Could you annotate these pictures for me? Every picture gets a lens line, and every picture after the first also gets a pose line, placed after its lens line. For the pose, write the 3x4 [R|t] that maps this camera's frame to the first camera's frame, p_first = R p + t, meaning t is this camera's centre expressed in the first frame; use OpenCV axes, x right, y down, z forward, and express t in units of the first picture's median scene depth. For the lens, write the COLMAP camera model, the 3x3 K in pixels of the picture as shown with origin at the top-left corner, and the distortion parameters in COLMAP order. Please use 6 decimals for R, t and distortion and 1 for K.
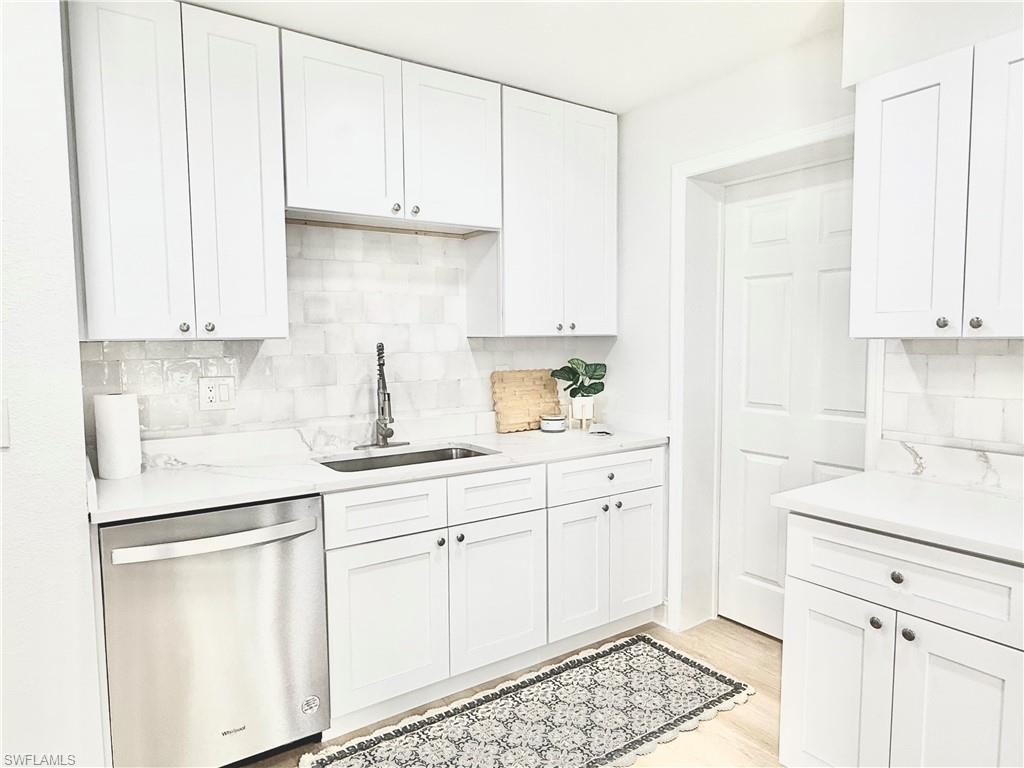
lens RADIAL K [[645.9, 0, 506.9], [0, 645.9, 388.4], [0, 0, 1]] dist [-0.004767, 0.004844]
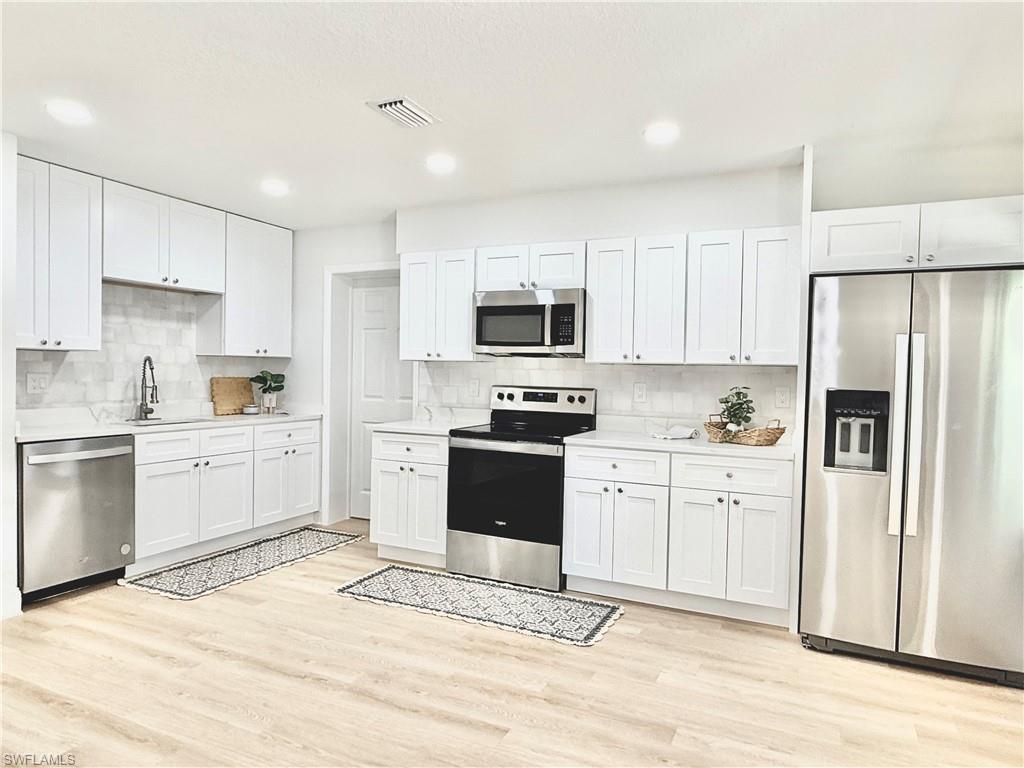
lens RADIAL K [[645.9, 0, 508.0], [0, 645.9, 385.8], [0, 0, 1]] dist [-0.004767, 0.004844]
pose [[0.866817, 0.012493, 0.498470, -0.226646], [0.013920, 0.998690, -0.049238, 0.104872], [-0.498432, 0.049619, 0.865508, -0.937863]]
